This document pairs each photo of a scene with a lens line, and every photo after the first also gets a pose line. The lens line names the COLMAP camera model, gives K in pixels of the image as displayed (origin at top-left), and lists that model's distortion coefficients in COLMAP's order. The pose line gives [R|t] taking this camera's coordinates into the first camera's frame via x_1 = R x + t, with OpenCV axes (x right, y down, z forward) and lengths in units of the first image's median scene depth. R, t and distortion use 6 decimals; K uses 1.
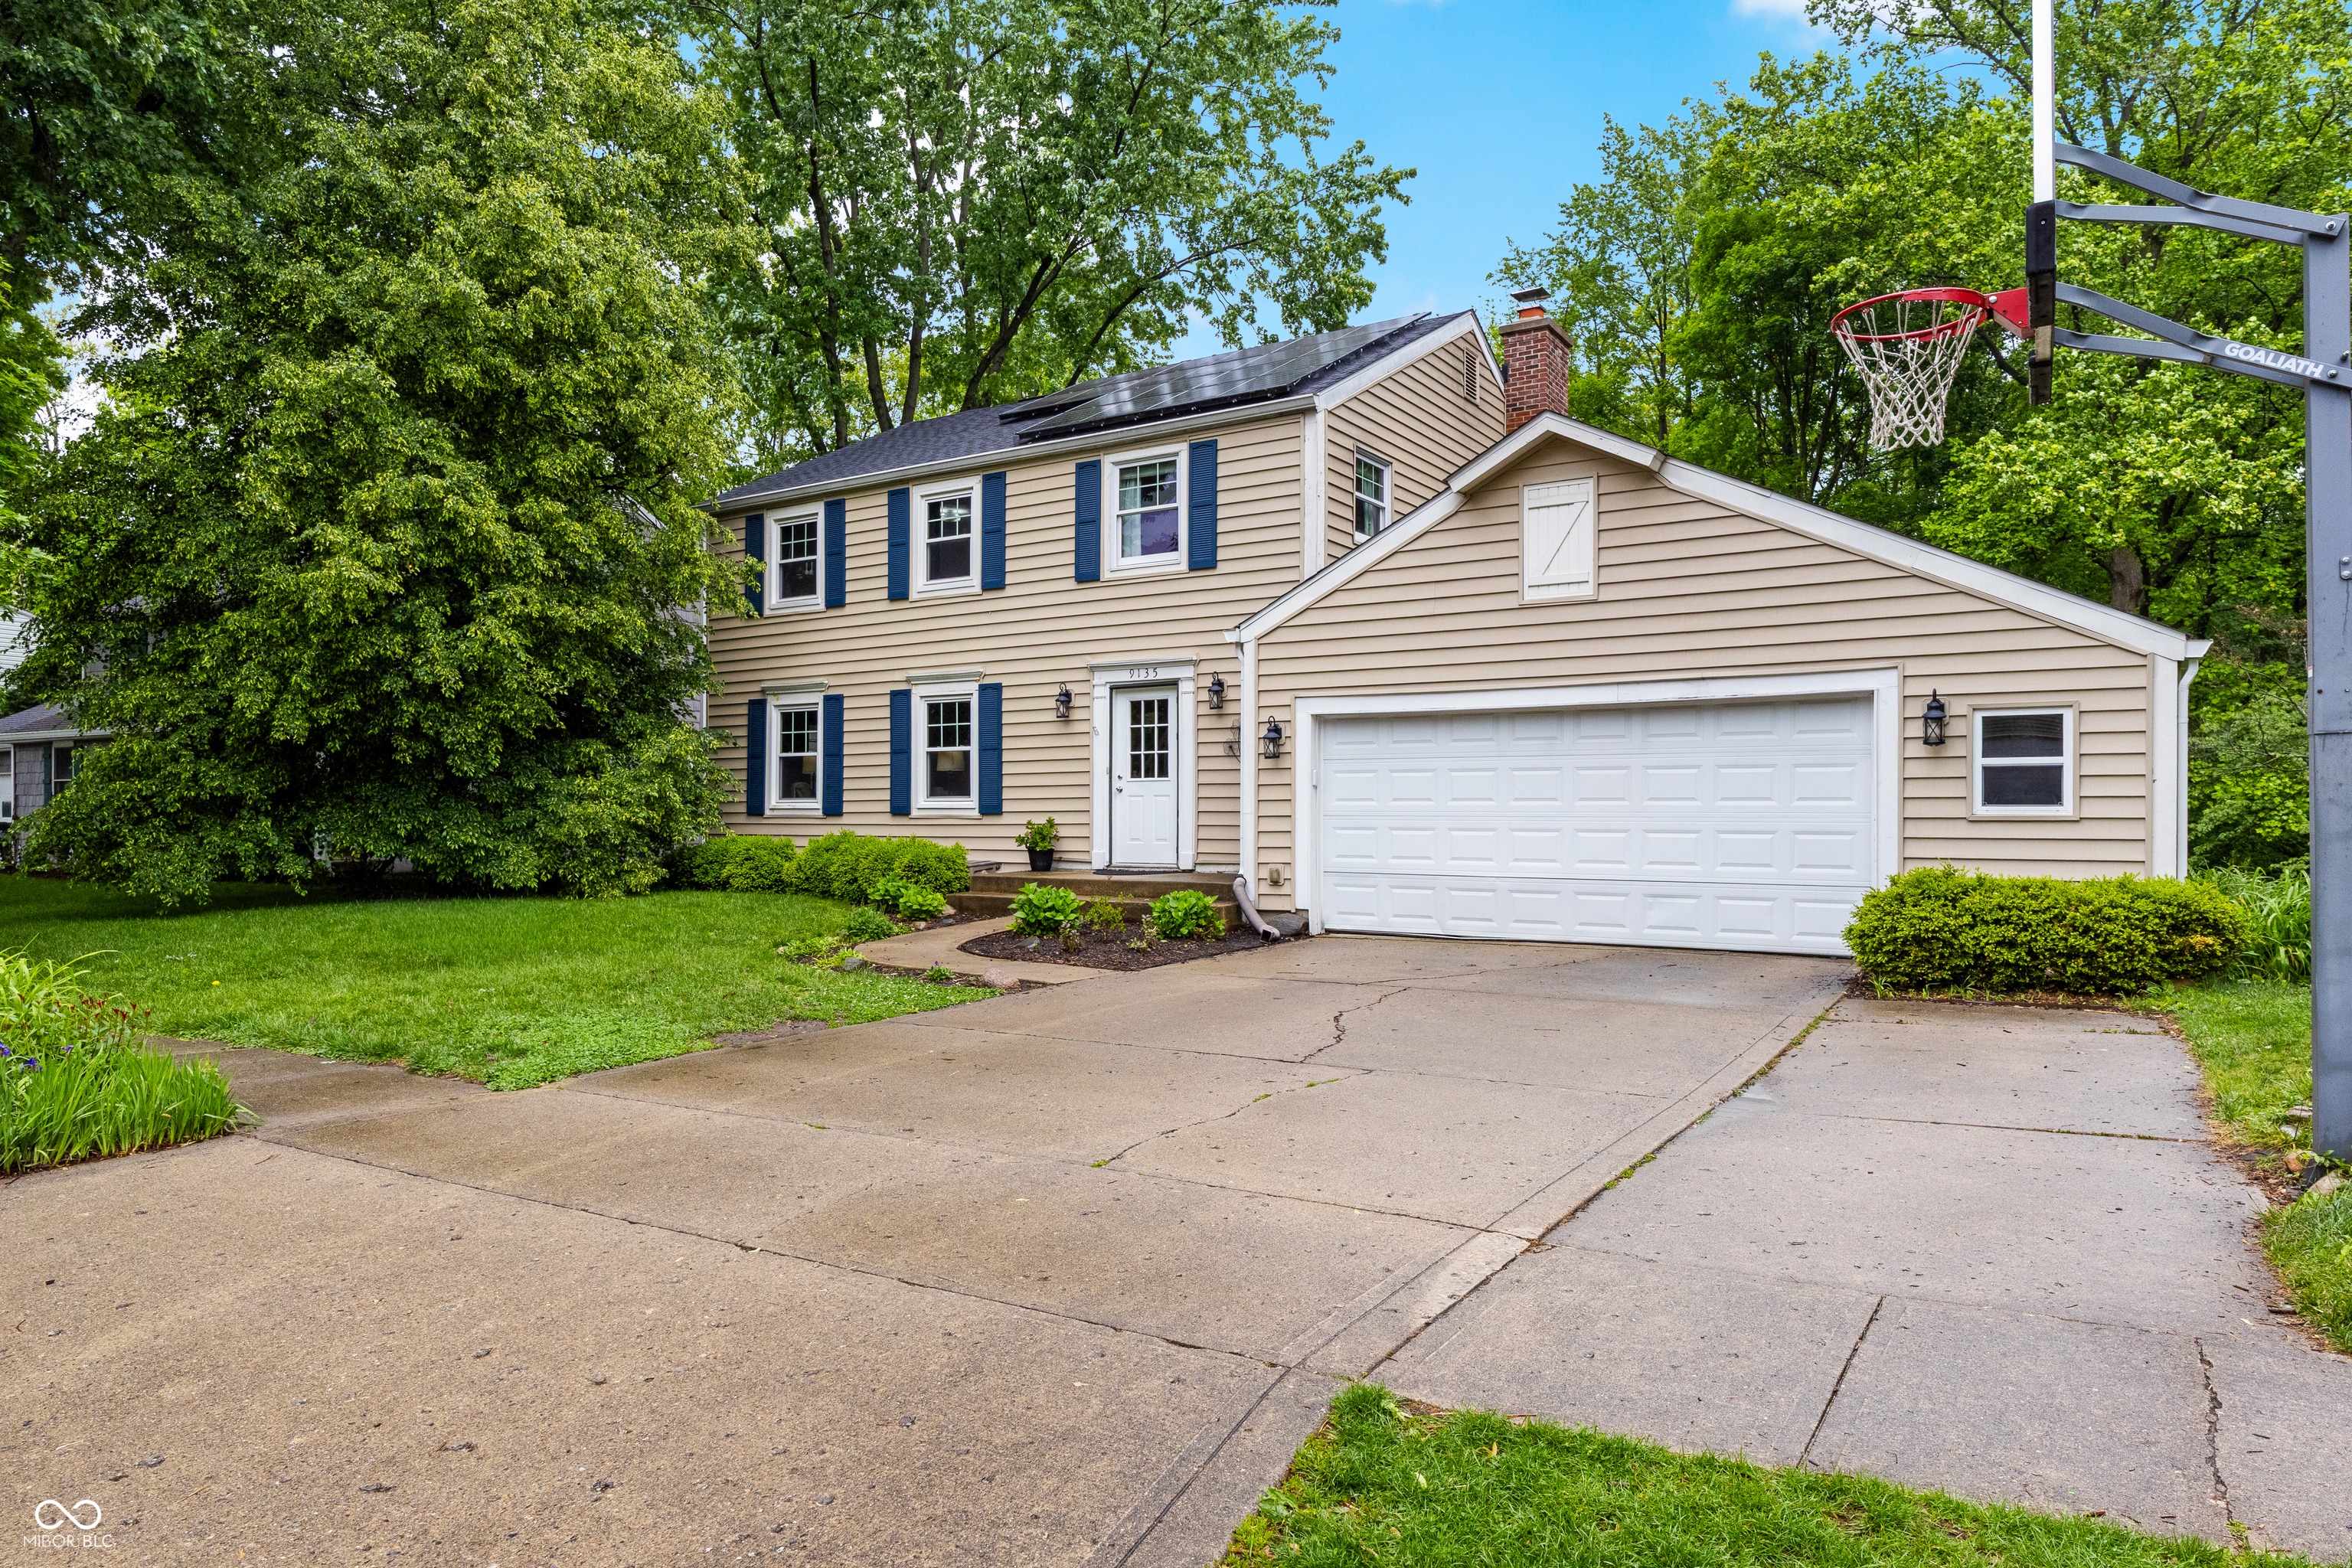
lens RADIAL K [[1460.2, 0, 1160.4], [0, 1460.2, 825.1], [0, 0, 1]] dist [0.008283, 0.000880]
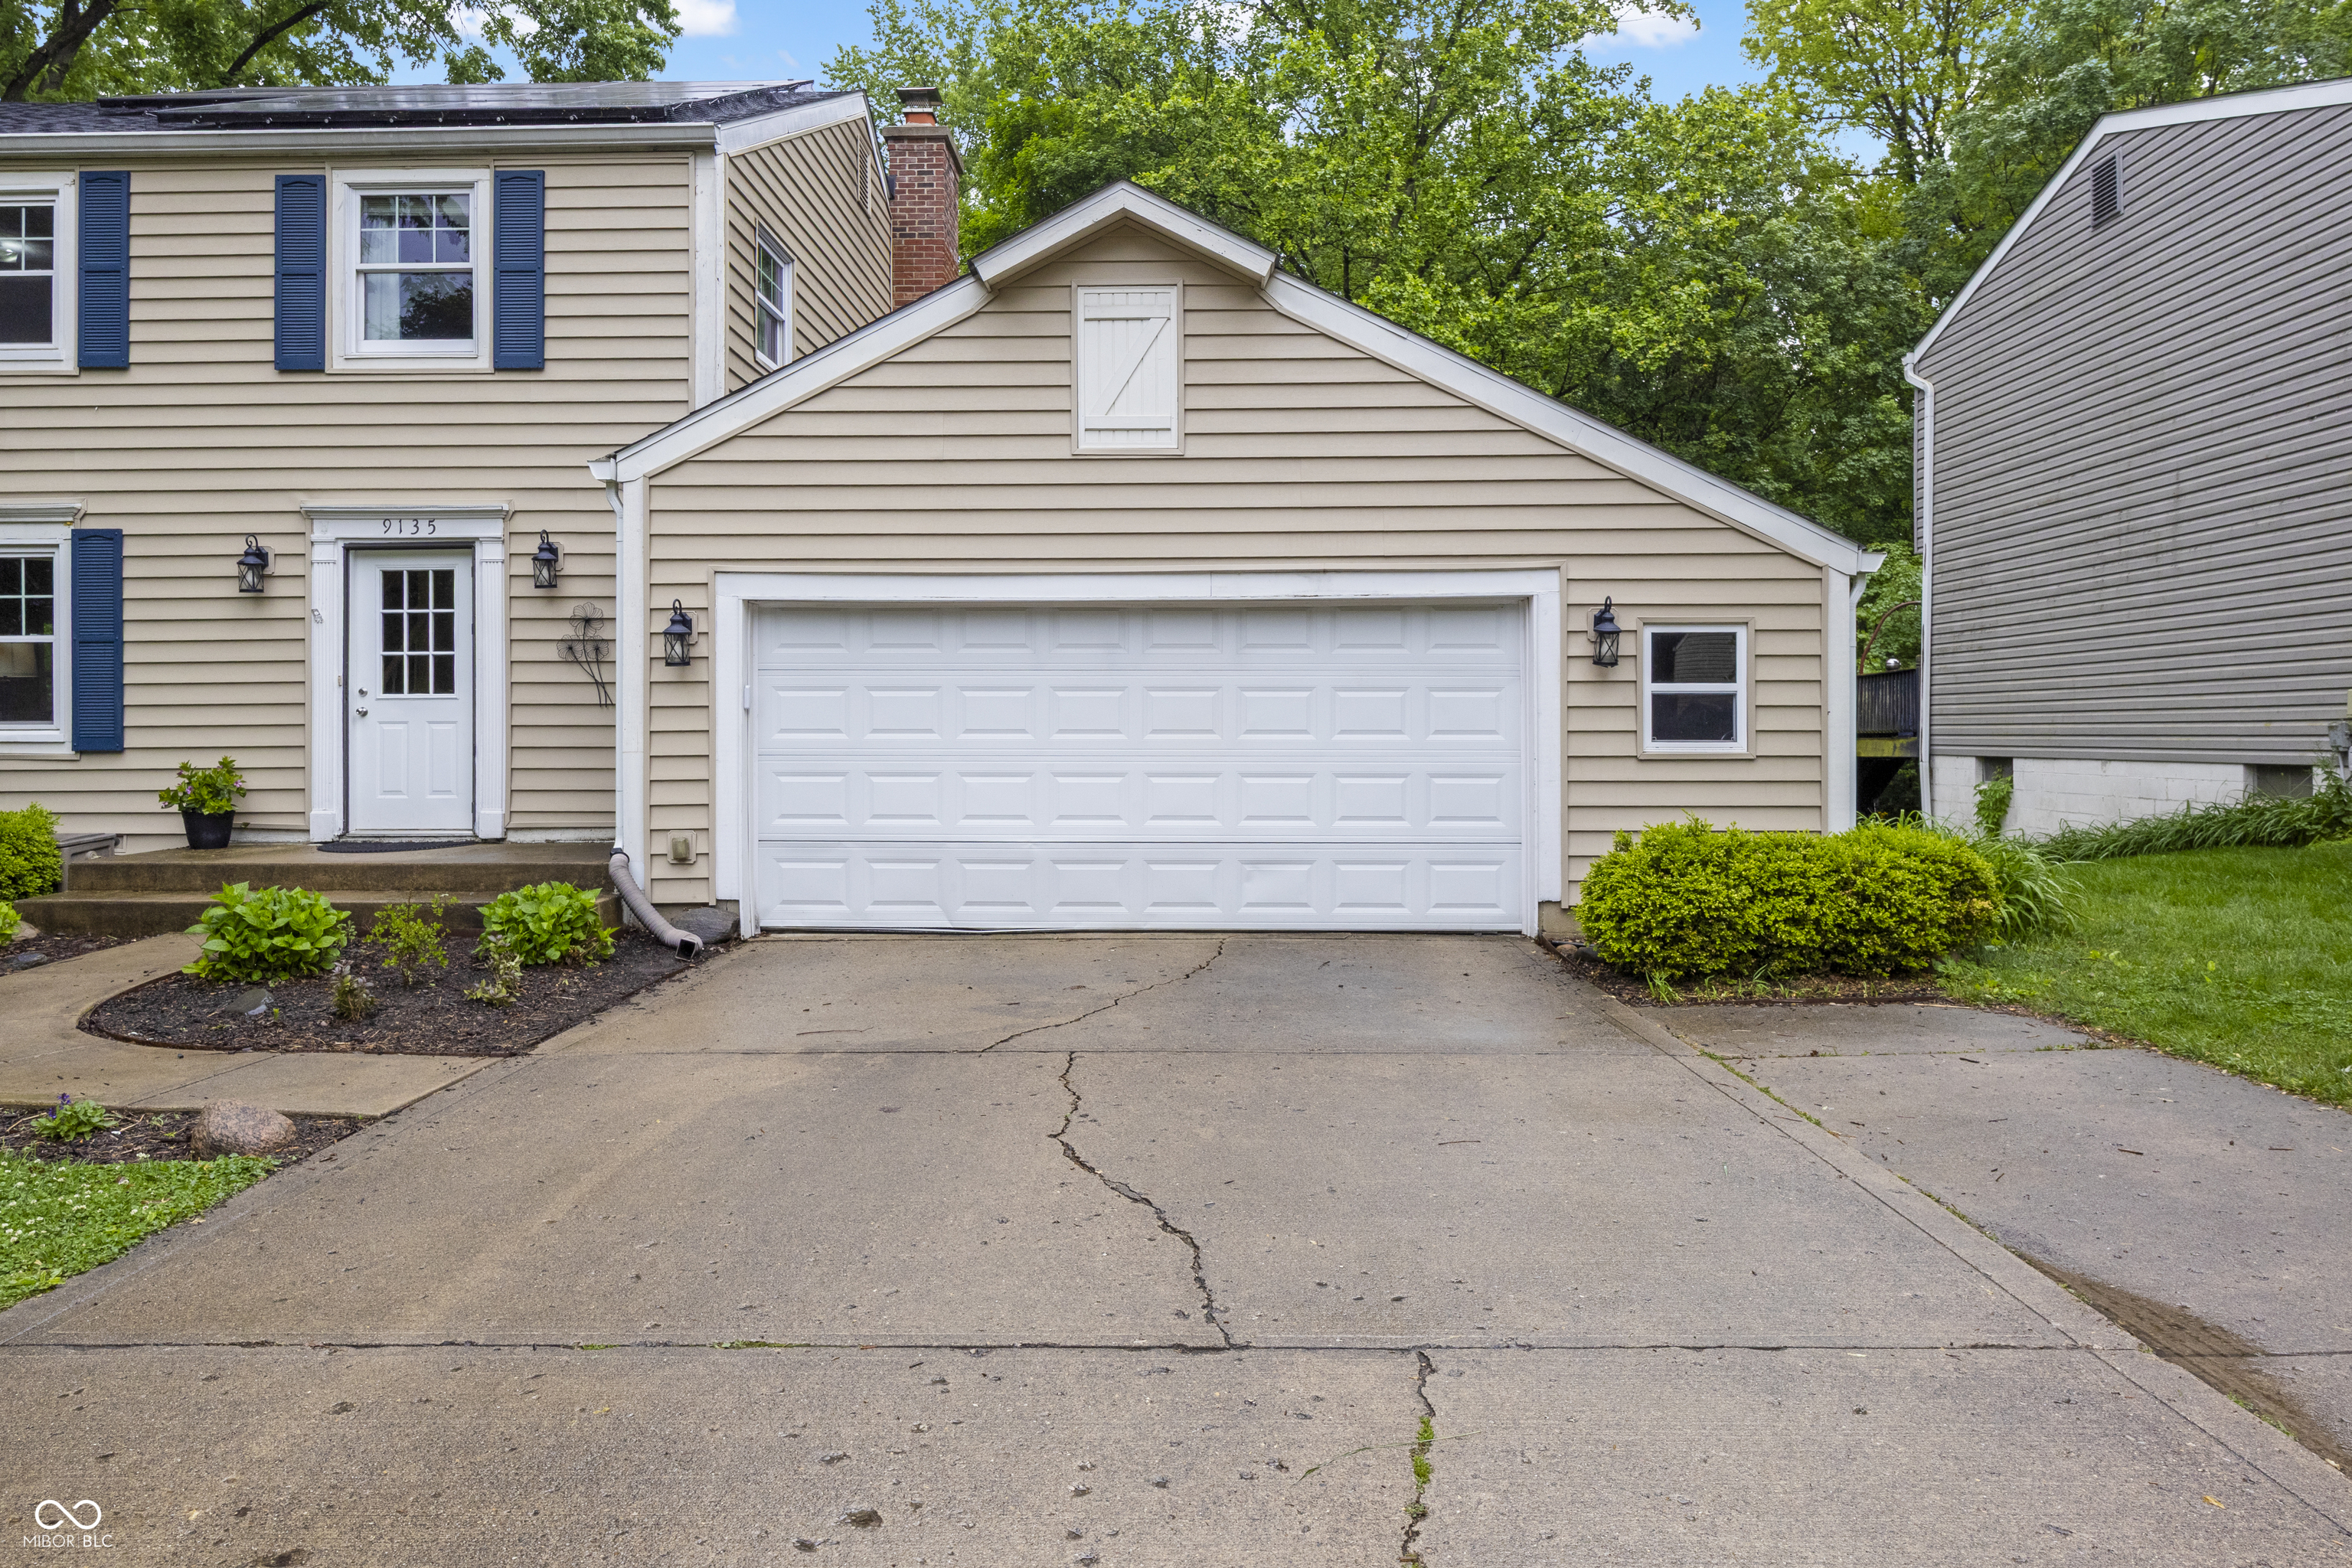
lens RADIAL K [[1477.6, 0, 1164.5], [0, 1477.6, 738.2], [0, 0, 1]] dist [0.003571, -0.000586]
pose [[0.849351, -0.002577, 0.527822, -0.070153], [0.006029, 0.999970, -0.004819, -0.008164], [-0.527794, 0.007275, 0.849341, 0.285375]]
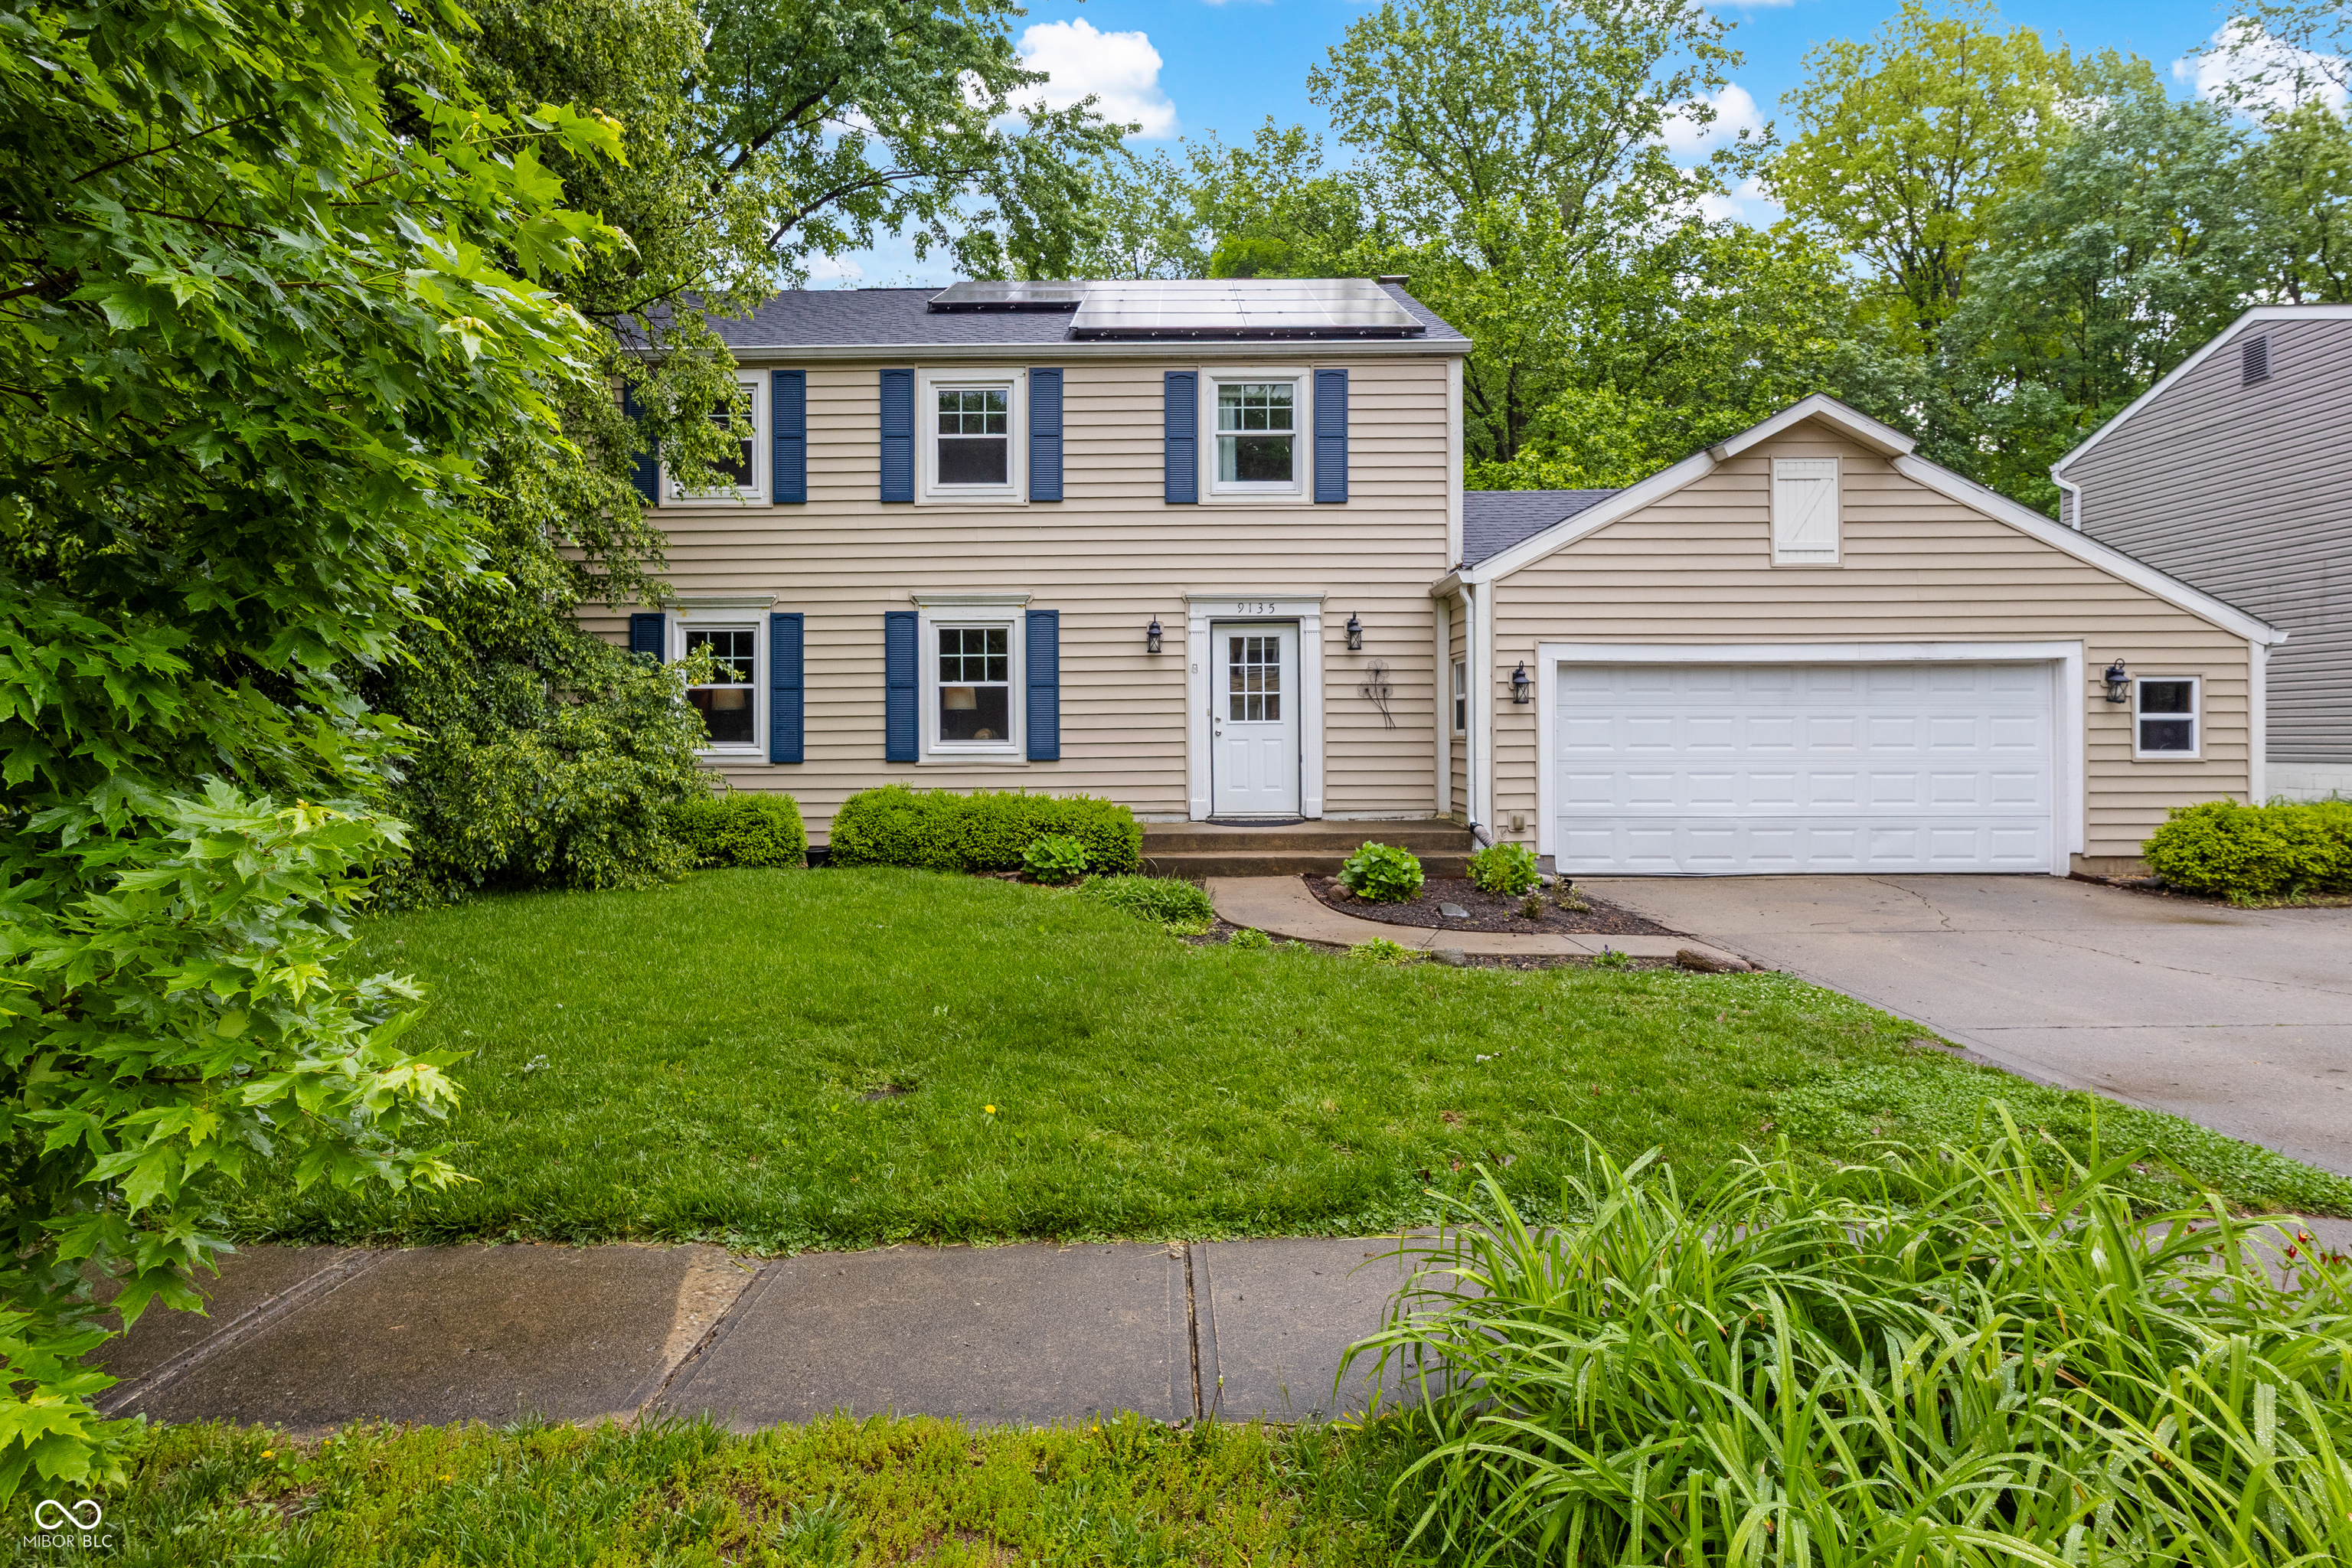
lens RADIAL K [[1286.2, 0, 1130.2], [0, 1286.2, 747.6], [0, 0, 1]] dist [-0.003058, -0.000572]
pose [[0.835986, -0.007163, 0.548704, -0.519094], [0.009153, 0.999958, -0.000891, -0.014917], [-0.548674, 0.005767, 0.836016, 0.352237]]
